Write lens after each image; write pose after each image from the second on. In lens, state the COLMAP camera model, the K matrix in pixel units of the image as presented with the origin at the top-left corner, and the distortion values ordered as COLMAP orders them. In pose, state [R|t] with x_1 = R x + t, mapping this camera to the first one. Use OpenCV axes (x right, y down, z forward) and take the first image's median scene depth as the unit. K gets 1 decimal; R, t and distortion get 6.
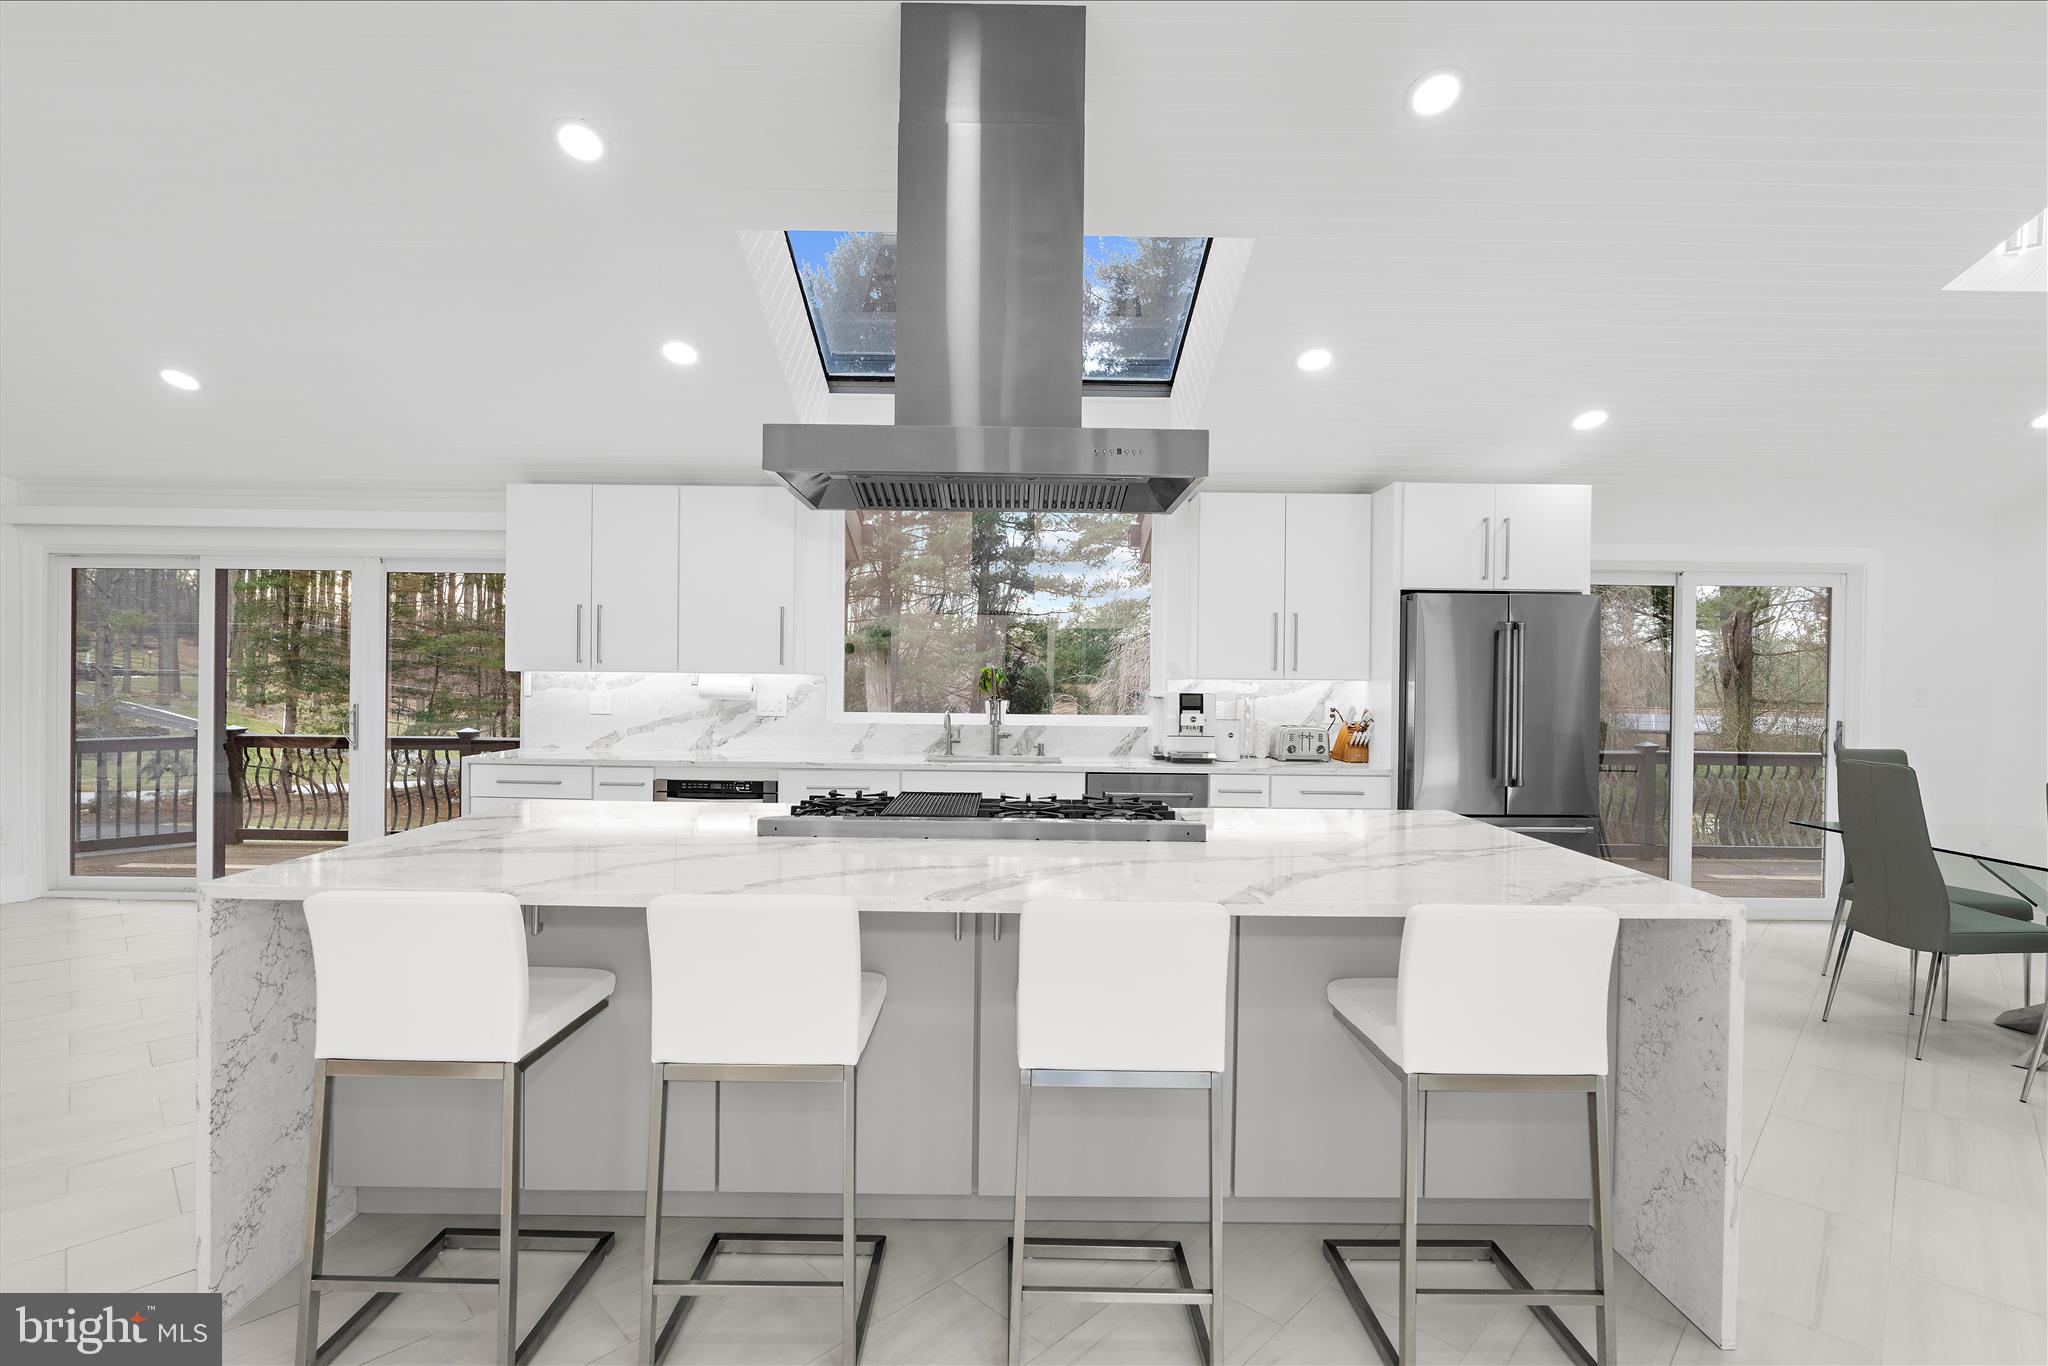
lens RADIAL K [[931.4, 0, 1021.4], [0, 931.4, 682.0], [0, 0, 1]] dist [-0.013621, 0.004609]
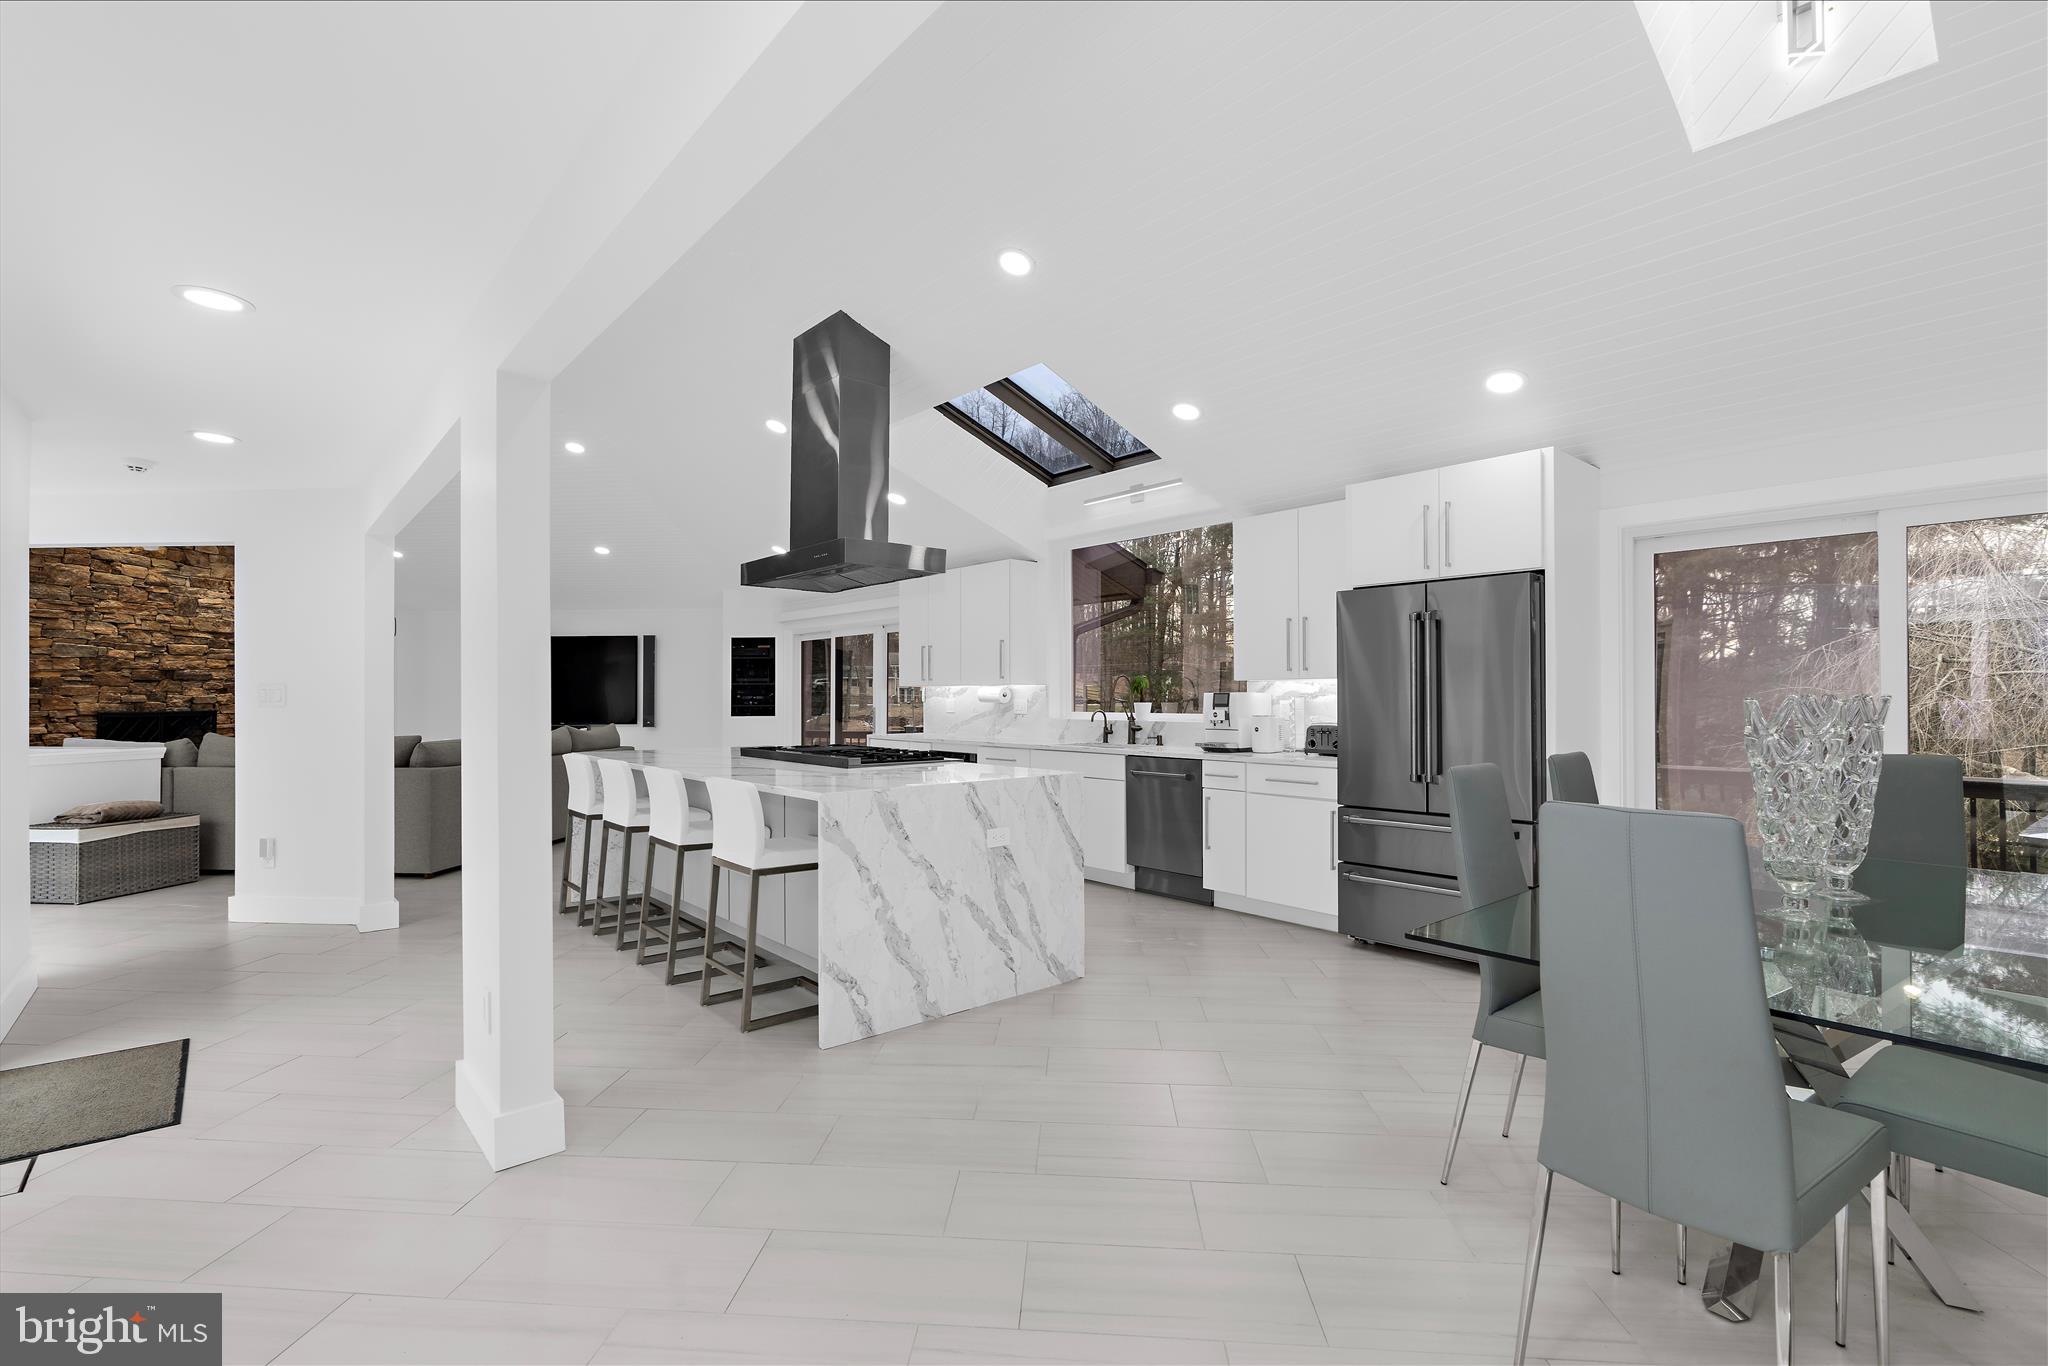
lens RADIAL K [[931.4, 0, 1021.9], [0, 931.4, 686.0], [0, 0, 1]] dist [-0.013621, 0.004609]
pose [[0.655820, -0.021780, -0.754603, 0.839412], [0.004040, 0.999671, -0.025343, 0.030481], [0.754906, 0.013572, 0.655692, 0.044907]]
